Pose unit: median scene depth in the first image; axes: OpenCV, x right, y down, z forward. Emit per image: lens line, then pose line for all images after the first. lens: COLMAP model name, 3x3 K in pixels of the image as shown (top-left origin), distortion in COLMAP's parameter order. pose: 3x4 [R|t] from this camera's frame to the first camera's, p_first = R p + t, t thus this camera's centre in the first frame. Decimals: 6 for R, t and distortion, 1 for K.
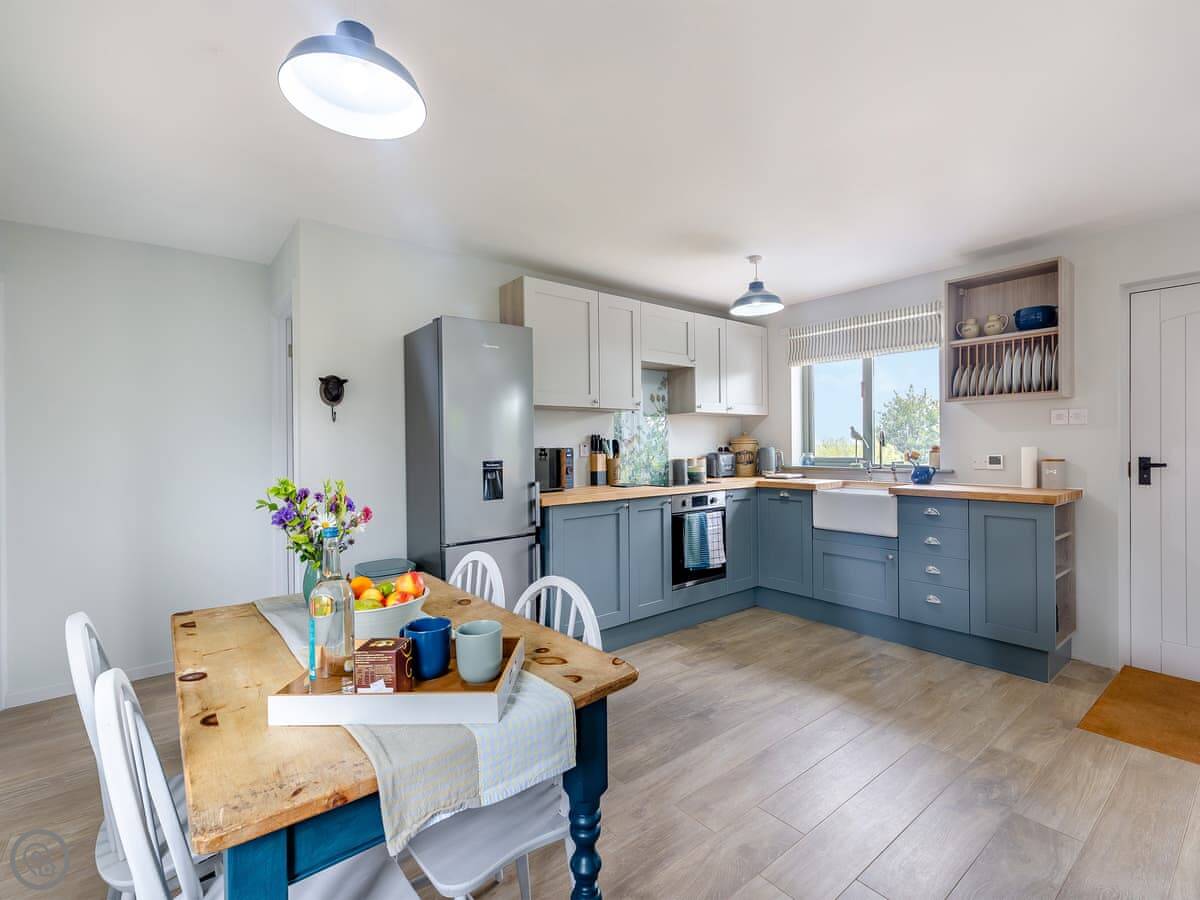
lens RADIAL K [[550.2, 0, 600.8], [0, 550.2, 451.0], [0, 0, 1]] dist [0.002096, -0.000394]
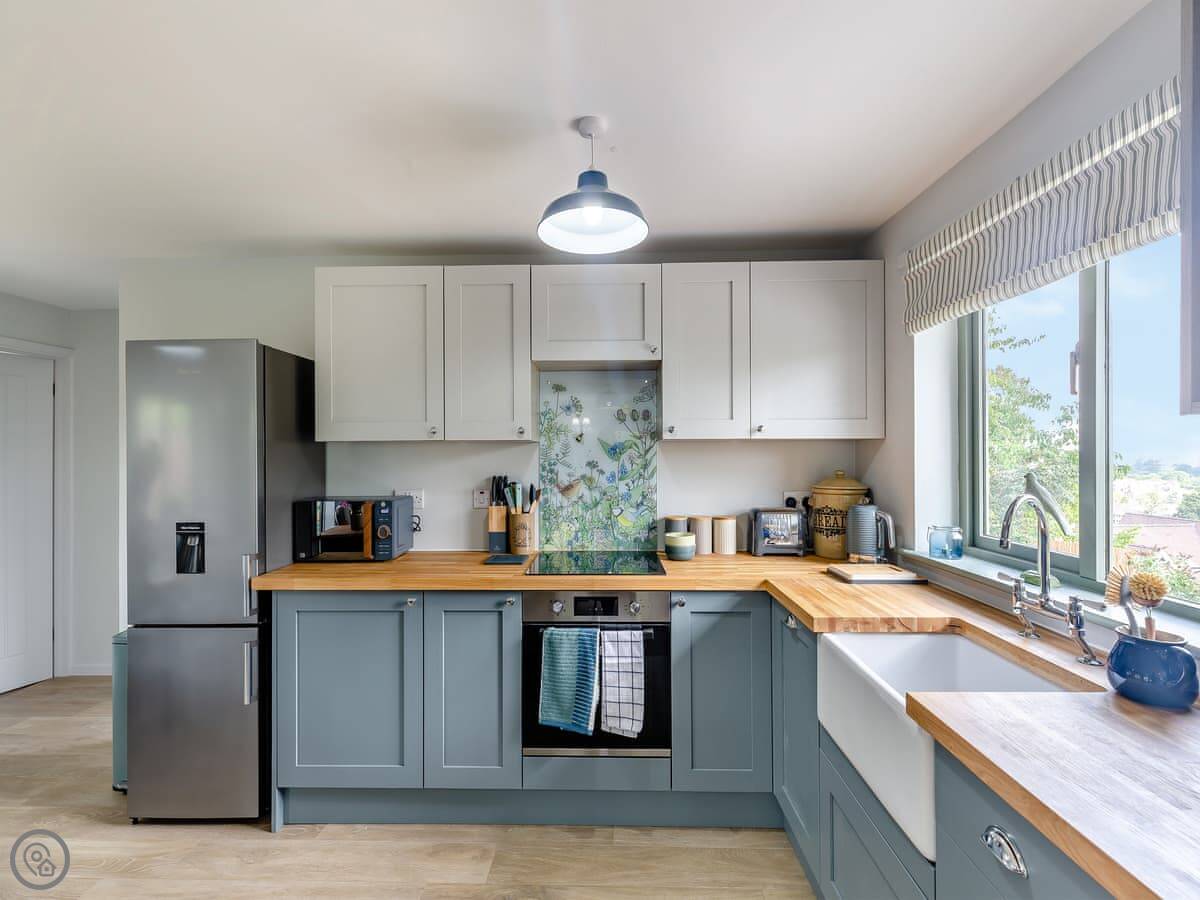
lens RADIAL K [[550.2, 0, 598.9], [0, 550.2, 449.9], [0, 0, 1]] dist [0.002096, -0.000394]
pose [[0.762628, 0.006657, -0.646803, 0.523279], [-0.010288, 0.999945, -0.001840, -0.062442], [0.646756, 0.008058, 0.762655, 0.565041]]
